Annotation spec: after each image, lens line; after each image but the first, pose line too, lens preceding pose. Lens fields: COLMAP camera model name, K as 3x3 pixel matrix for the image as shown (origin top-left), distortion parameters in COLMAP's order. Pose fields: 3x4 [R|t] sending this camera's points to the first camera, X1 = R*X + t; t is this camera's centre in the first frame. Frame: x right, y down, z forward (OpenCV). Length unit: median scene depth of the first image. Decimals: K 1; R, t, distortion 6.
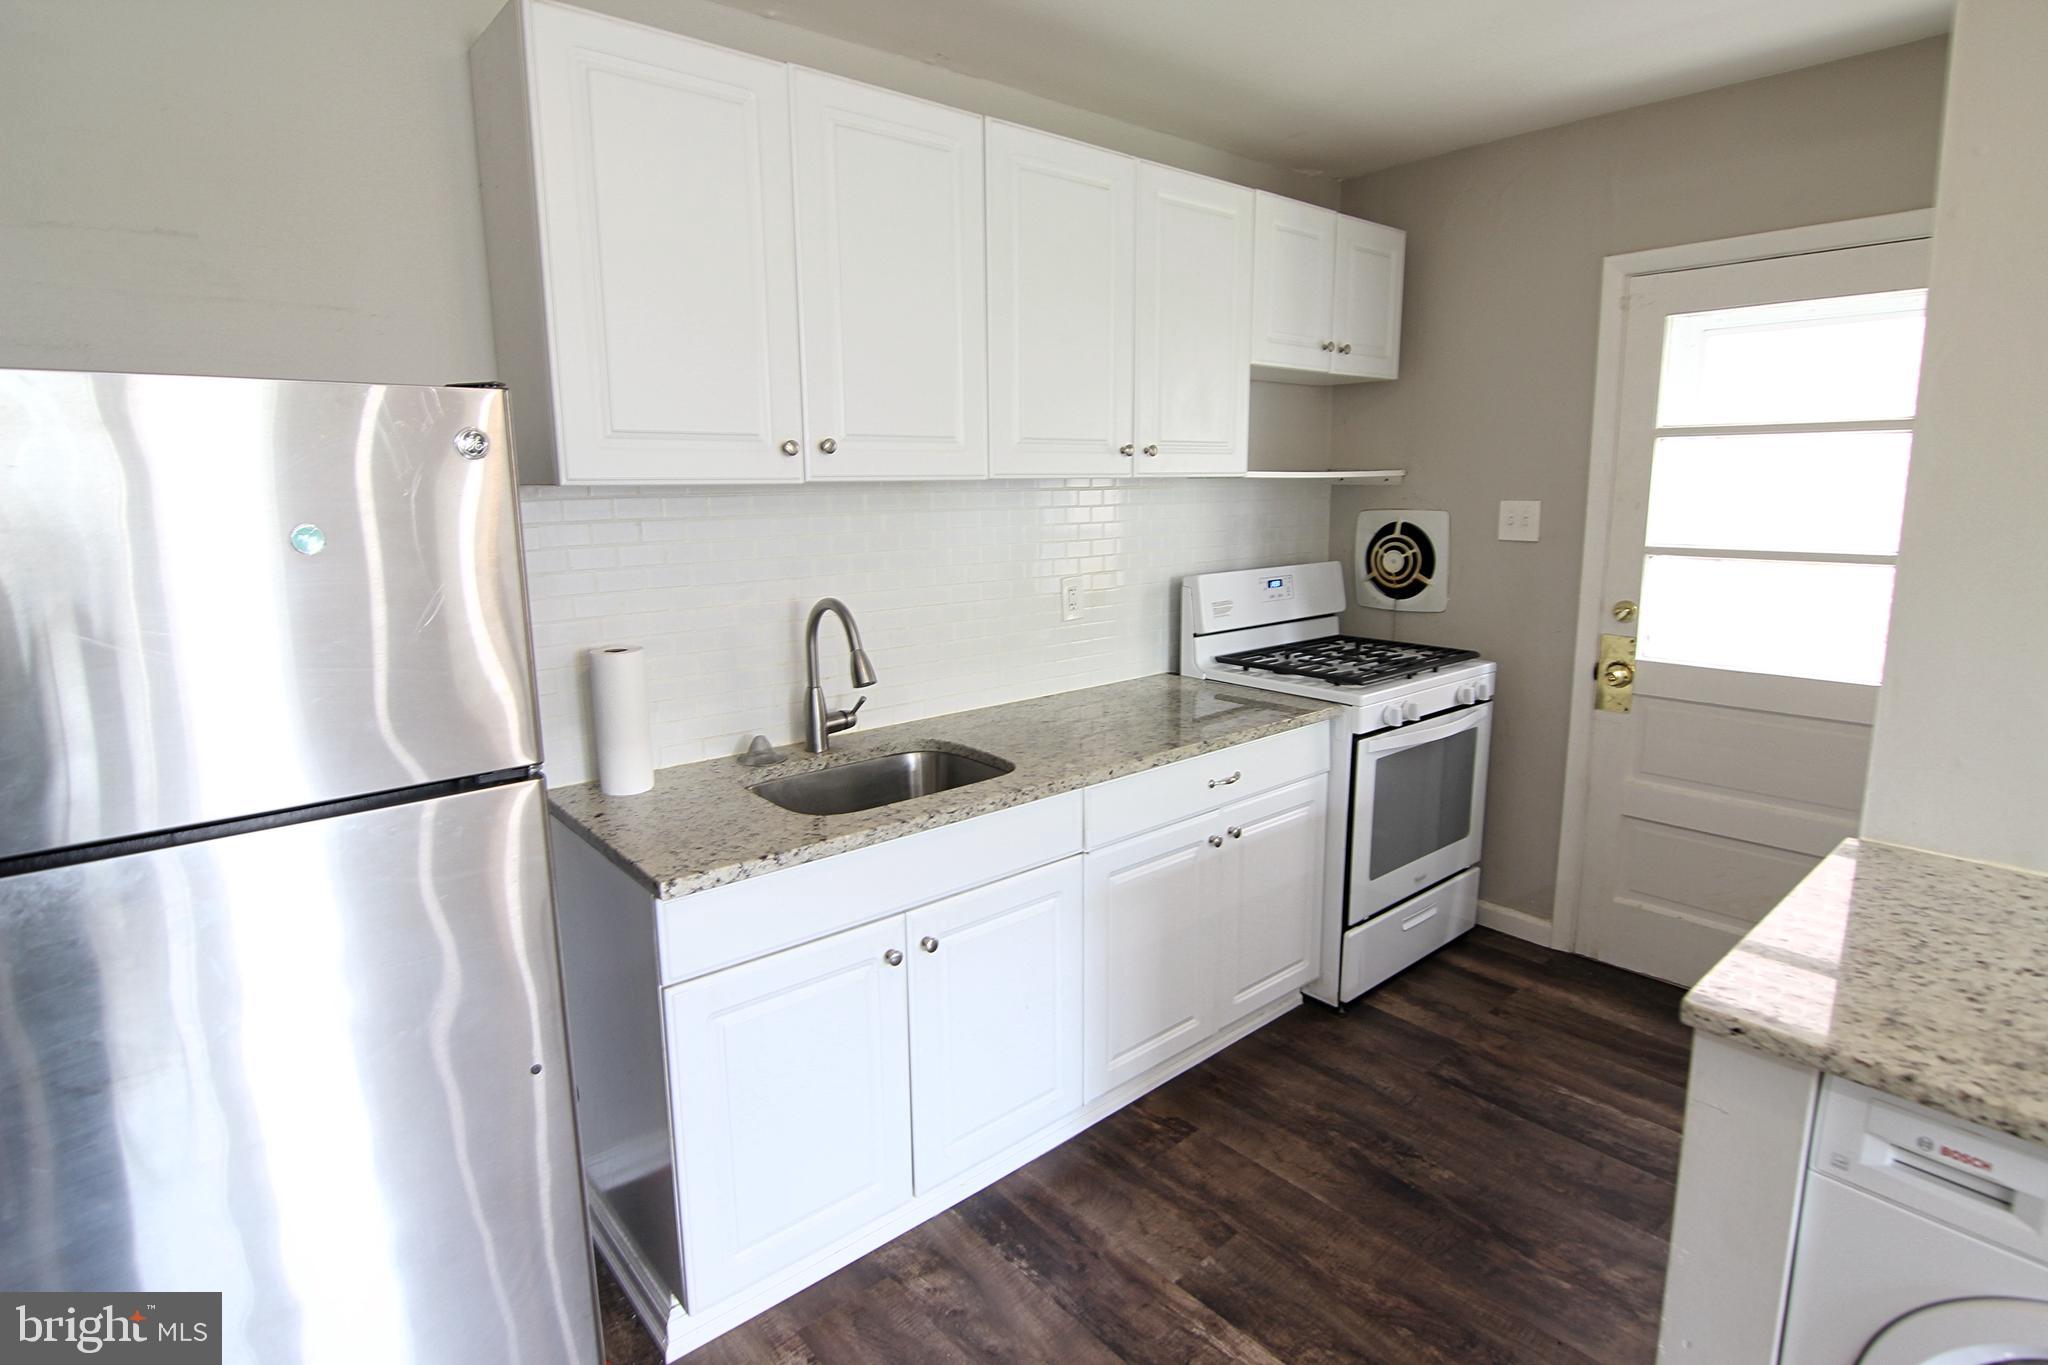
lens RADIAL K [[1027.7, 0, 1020.3], [0, 1027.7, 676.0], [0, 0, 1]] dist [-0.005759, -0.006363]
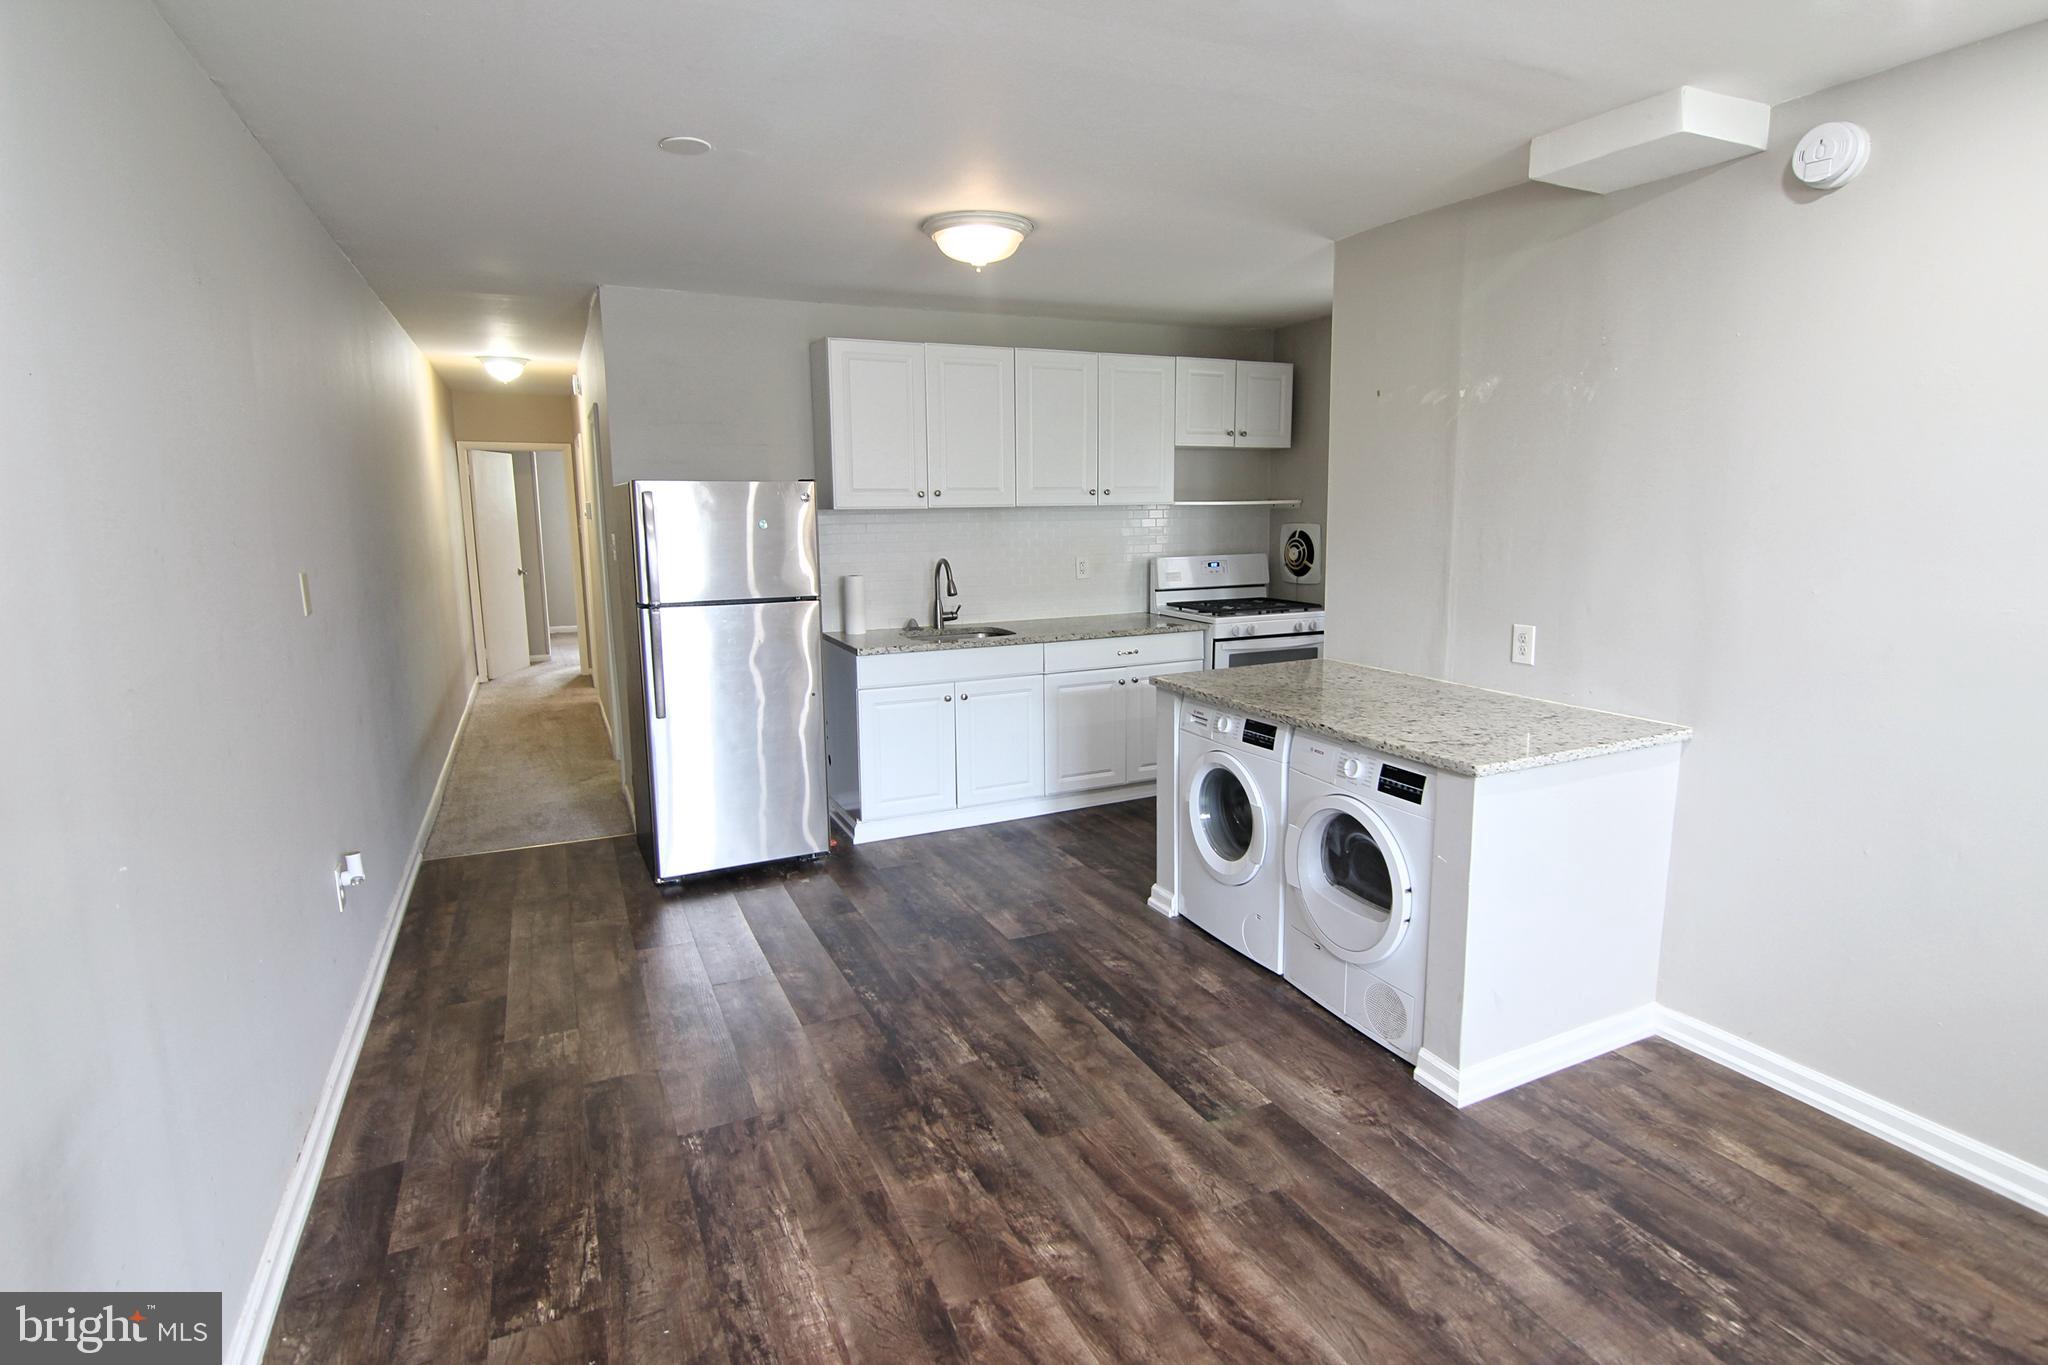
lens RADIAL K [[1027.7, 0, 1037.7], [0, 1027.7, 681.9], [0, 0, 1]] dist [-0.005759, -0.006363]
pose [[0.965843, 0.047013, -0.254826, 0.481387], [-0.049253, 0.998783, -0.002413, 0.151980], [0.254403, 0.014882, 0.966984, -0.907181]]
